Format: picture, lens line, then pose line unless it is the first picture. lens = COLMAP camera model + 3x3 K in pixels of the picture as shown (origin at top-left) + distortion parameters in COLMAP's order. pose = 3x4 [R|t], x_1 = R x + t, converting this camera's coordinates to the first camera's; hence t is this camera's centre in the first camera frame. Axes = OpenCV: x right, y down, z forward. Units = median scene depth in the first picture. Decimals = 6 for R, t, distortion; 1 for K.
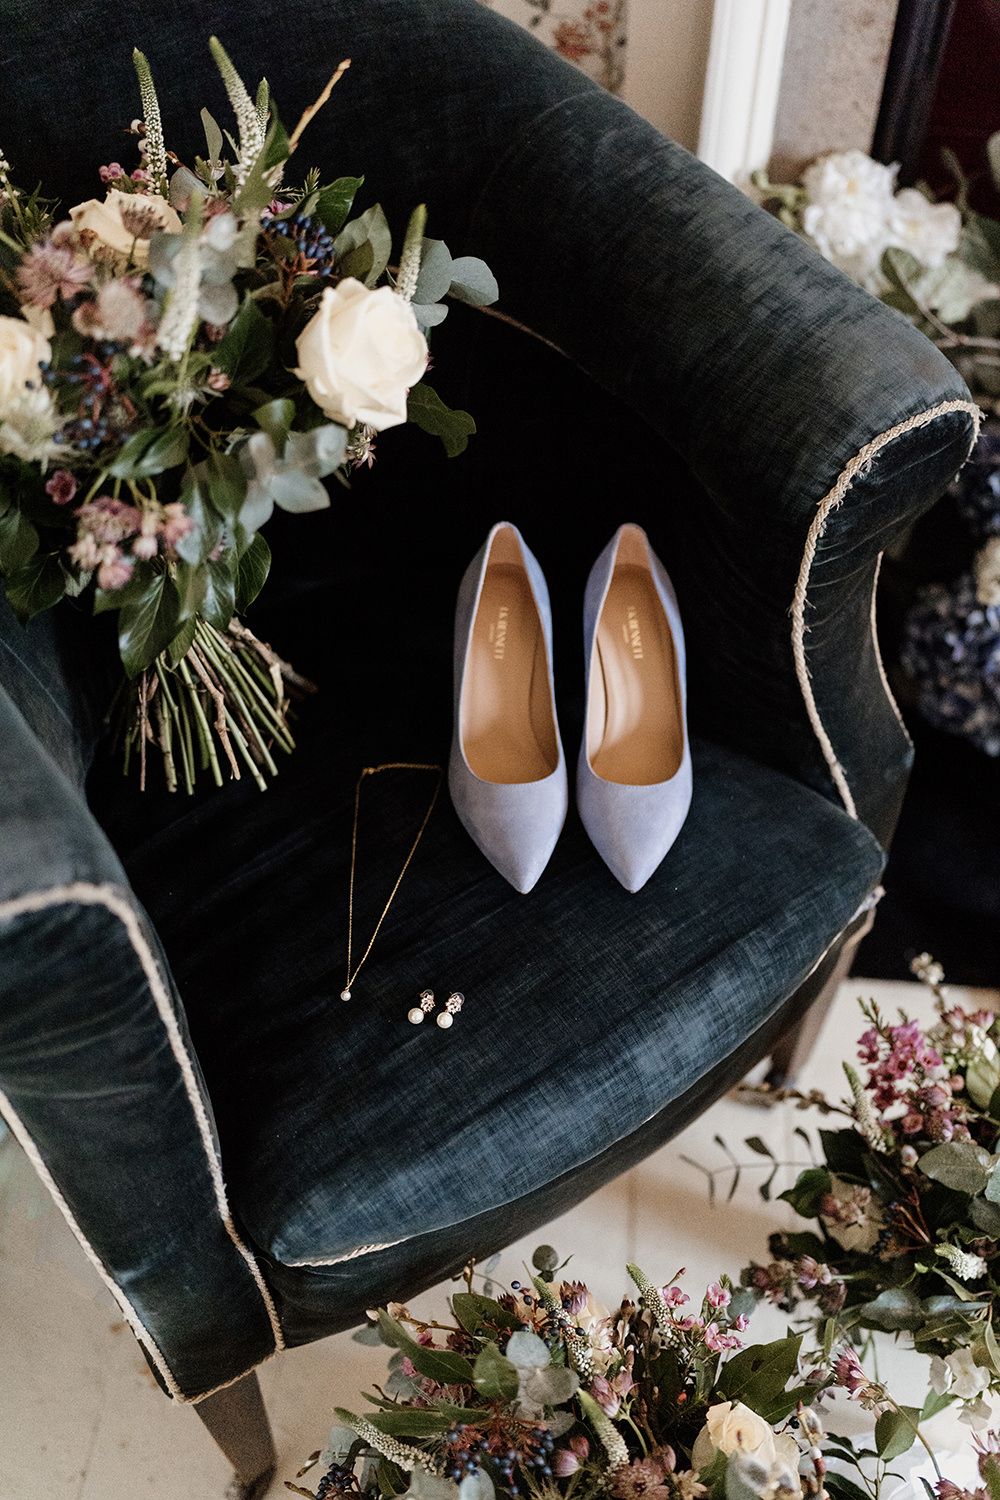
lens RADIAL K [[1475.3, 0, 500.0], [0, 1475.3, 750.4], [0, 0, 1]] dist [0.008827, 0.000000]
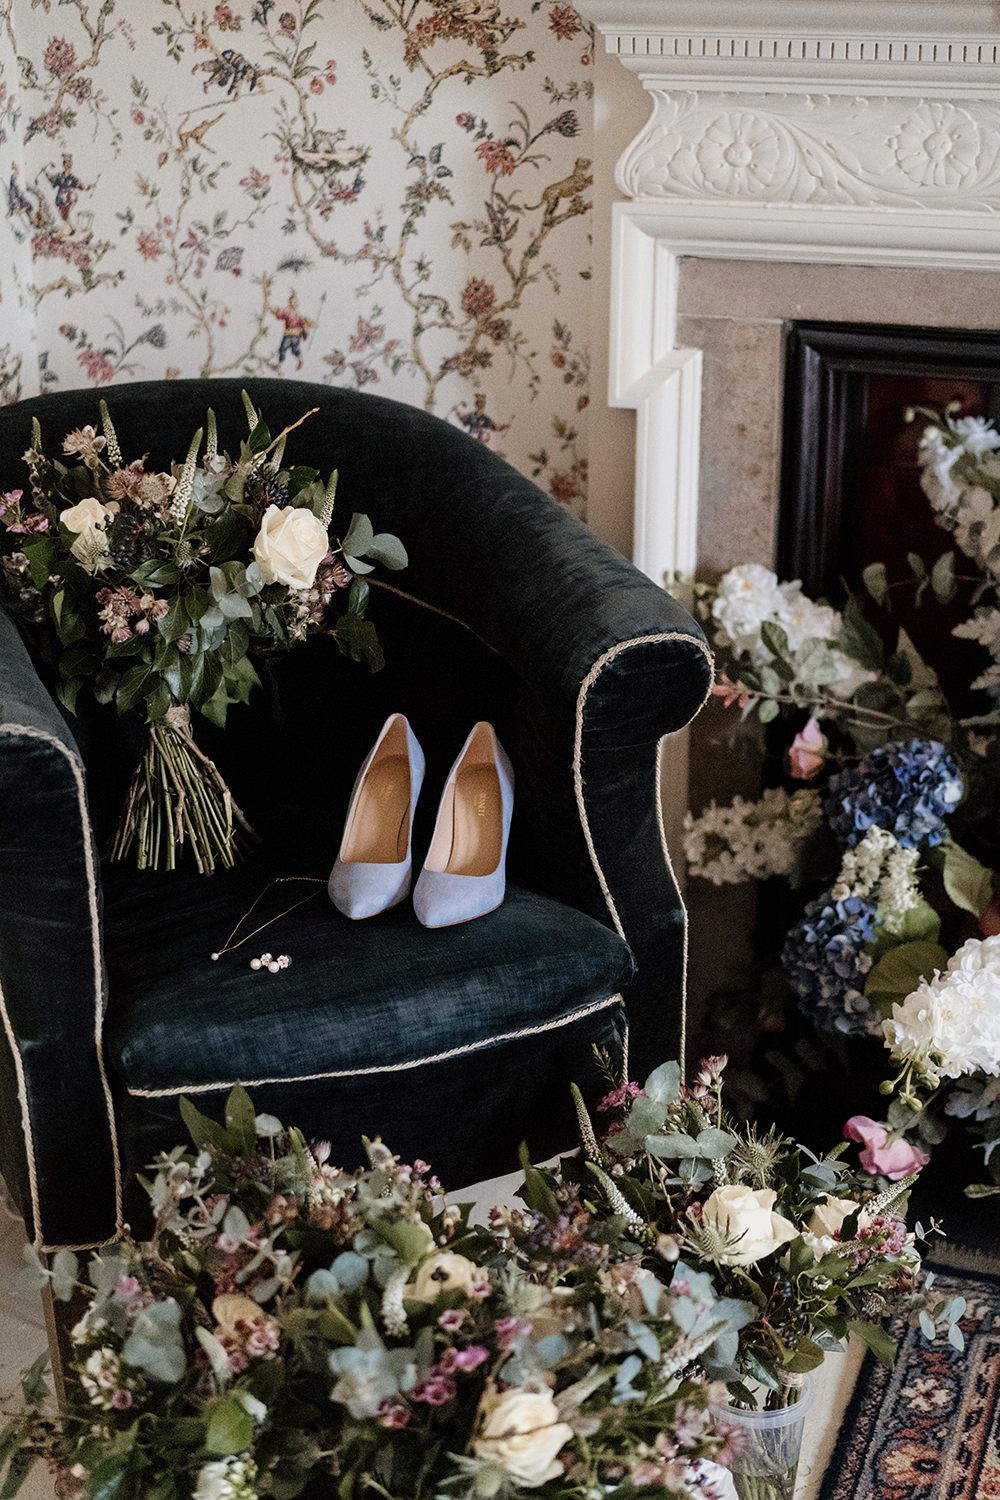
lens RADIAL K [[2333.4, 0, 500.0], [0, 2333.4, 750.2], [0, 0, 1]] dist [-0.002390, 0.000000]
pose [[0.978623, 0.077677, -0.190431, 0.557770], [-0.155545, 0.885304, -0.438226, 0.894654], [0.134549, 0.458478, 0.878461, -1.011319]]
